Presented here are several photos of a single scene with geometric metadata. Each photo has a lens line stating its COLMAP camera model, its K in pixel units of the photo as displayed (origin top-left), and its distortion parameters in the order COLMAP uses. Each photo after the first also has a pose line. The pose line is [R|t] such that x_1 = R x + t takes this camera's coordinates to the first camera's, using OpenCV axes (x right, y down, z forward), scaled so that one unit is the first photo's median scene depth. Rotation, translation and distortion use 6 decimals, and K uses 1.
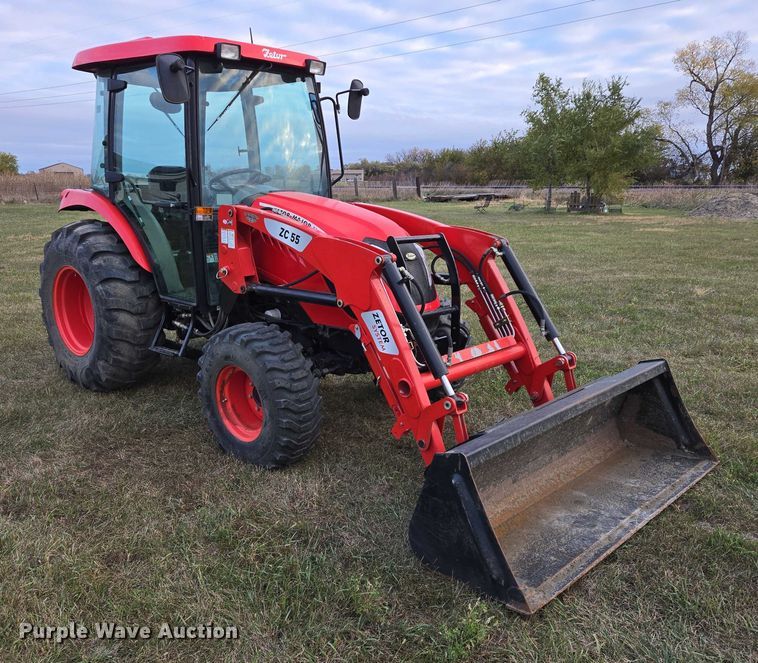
lens RADIAL K [[669.9, 0, 338.3], [0, 669.9, 343.2], [0, 0, 1]] dist [0.057223, -0.026473]
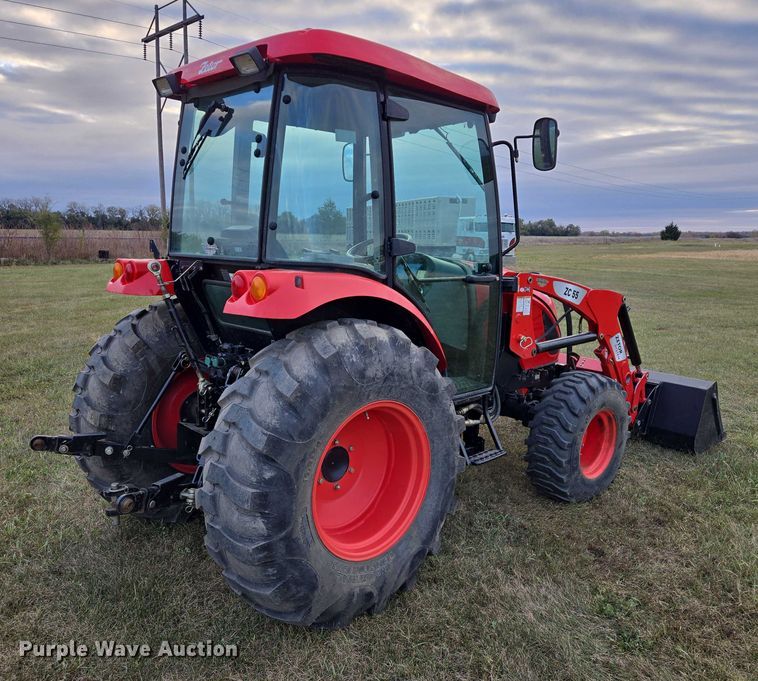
lens RADIAL K [[661.1, 0, 385.7], [0, 661.1, 334.5], [0, 0, 1]] dist [0.066927, -0.074596]
pose [[0.024260, -0.147417, 0.988777, -1.132651], [0.222044, 0.965157, 0.138448, -0.294602], [-0.974735, 0.216193, 0.056148, 1.150676]]
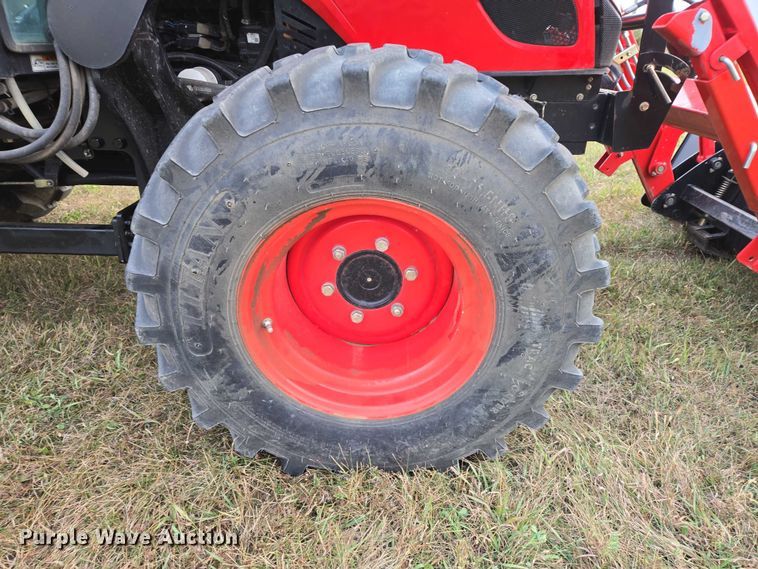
lens RADIAL K [[500.5, 0, 377.7], [0, 500.5, 280.4], [0, 0, 1]] dist [0.073616, -0.060358]
pose [[0.720481, -0.279364, 0.634715, -0.266492], [0.159863, 0.957524, 0.239981, 0.015442], [-0.674797, -0.071434, 0.734538, 0.763427]]
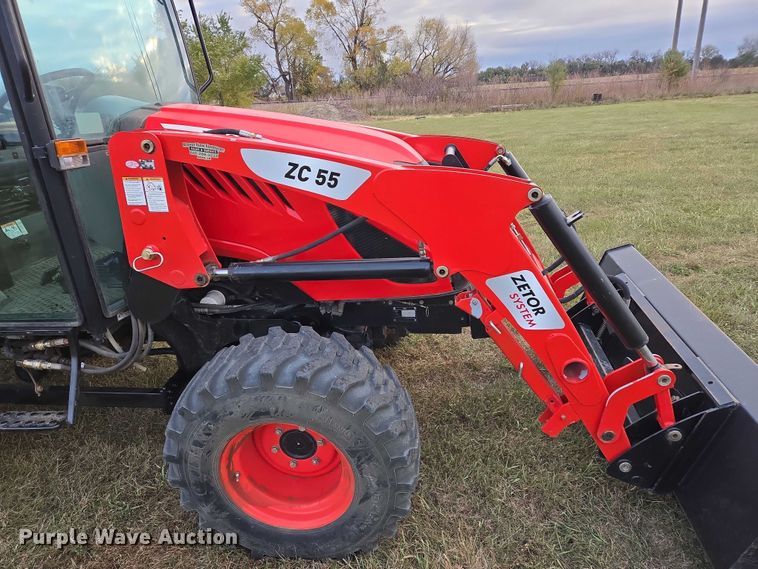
lens RADIAL K [[500.5, 0, 376.0], [0, 500.5, 284.1], [0, 0, 1]] dist [0.073616, -0.060358]
pose [[0.776820, -0.260288, 0.573412, -0.272685], [0.196365, 0.965300, 0.172155, -0.121026], [-0.598324, -0.021135, 0.800975, 0.563245]]
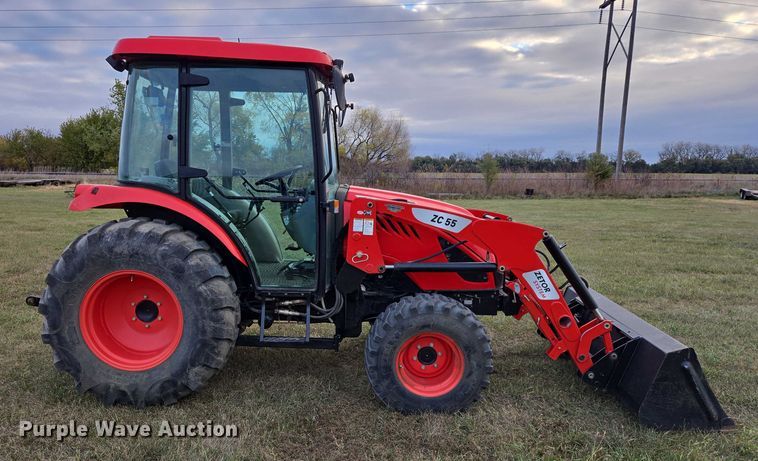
lens RADIAL K [[559.1, 0, 340.4], [0, 559.1, 253.8], [0, 0, 1]] dist [0.068629, -0.039613]
pose [[0.731628, -0.090239, 0.675705, -0.837876], [0.148471, 0.988499, -0.028746, -0.089008], [-0.665340, 0.121354, 0.736611, 0.332698]]
